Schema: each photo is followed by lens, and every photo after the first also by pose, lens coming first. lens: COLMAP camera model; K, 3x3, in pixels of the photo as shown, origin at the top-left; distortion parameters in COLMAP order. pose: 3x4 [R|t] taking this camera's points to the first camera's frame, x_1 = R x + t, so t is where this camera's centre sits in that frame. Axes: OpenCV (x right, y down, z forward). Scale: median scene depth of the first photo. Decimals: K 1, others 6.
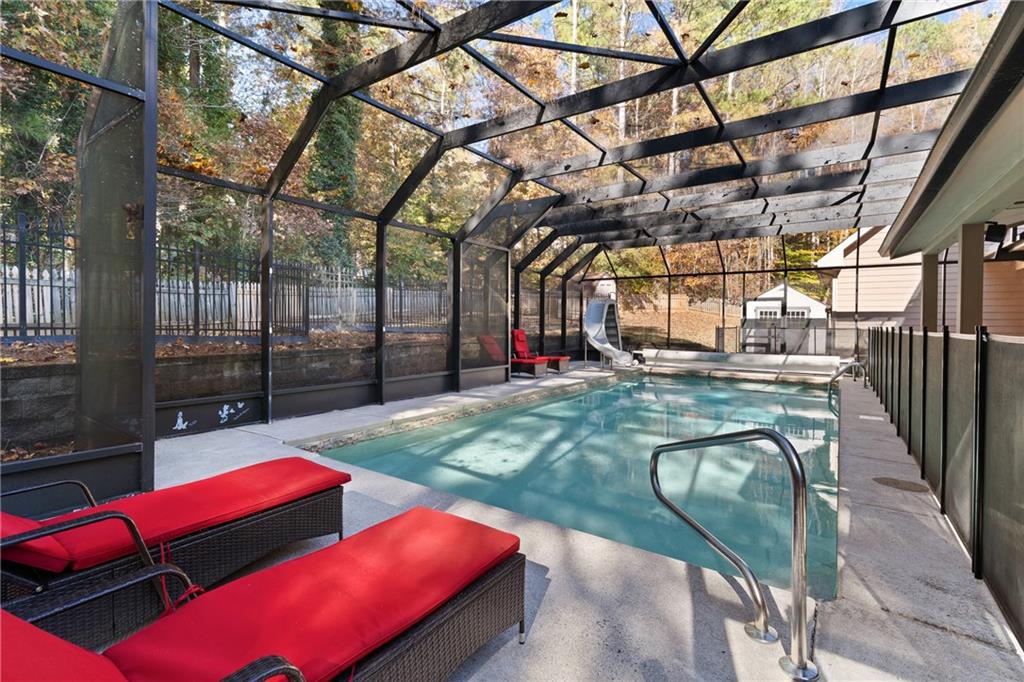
lens RADIAL K [[468.3, 0, 513.6], [0, 468.3, 328.4], [0, 0, 1]] dist [-0.001512, -0.000145]
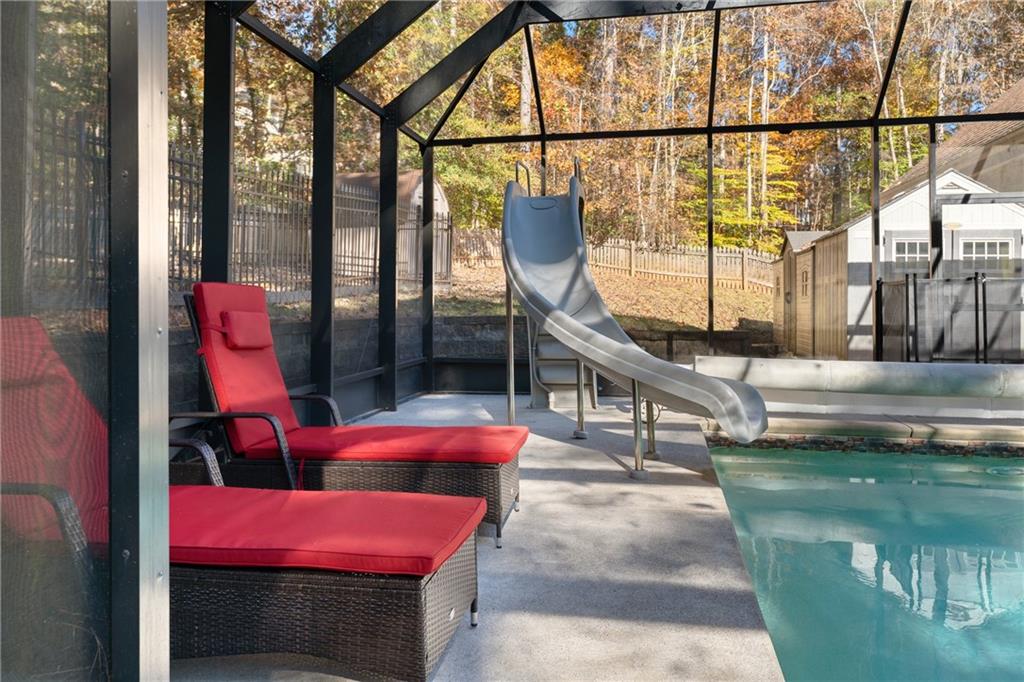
lens RADIAL K [[733.8, 0, 513.7], [0, 733.8, 276.1], [0, 0, 1]] dist [-0.005574, -0.001797]
pose [[0.915437, 0.002609, 0.402454, -0.001599], [0.014169, 0.999150, -0.038706, 0.011668], [-0.402213, 0.041135, 0.914622, 0.711835]]
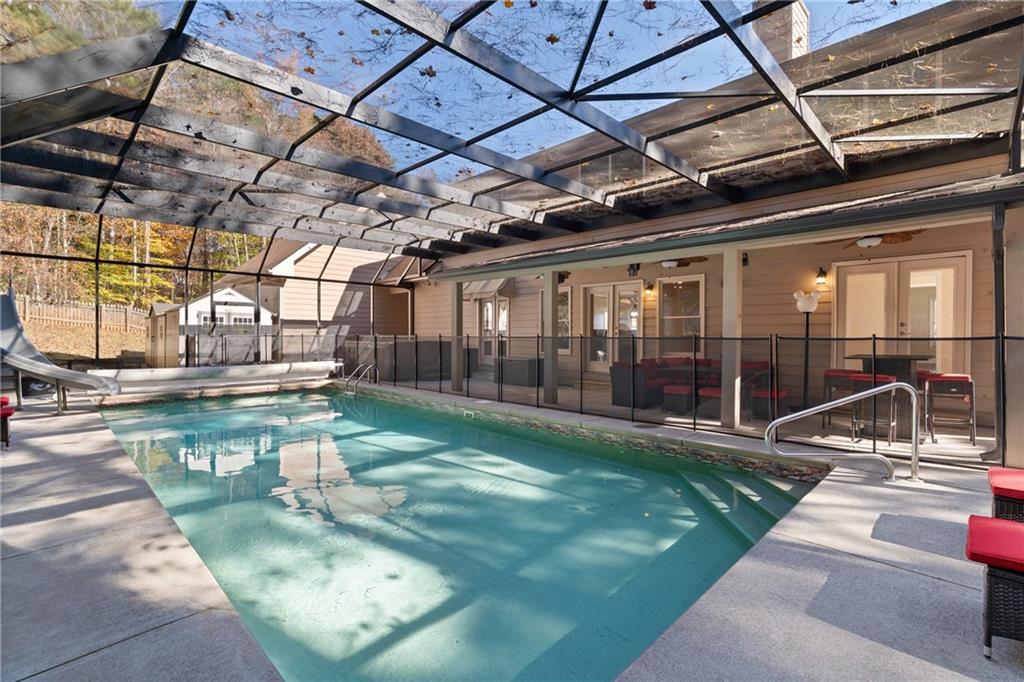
lens RADIAL K [[465.2, 0, 512.0], [0, 465.2, 341.0], [0, 0, 1]] dist [-0.000616, 0.000267]
pose [[0.172557, -0.023367, 0.984722, -0.278701], [0.009045, 0.999714, 0.022138, -0.006391], [-0.984958, 0.005087, 0.172719, 0.352917]]
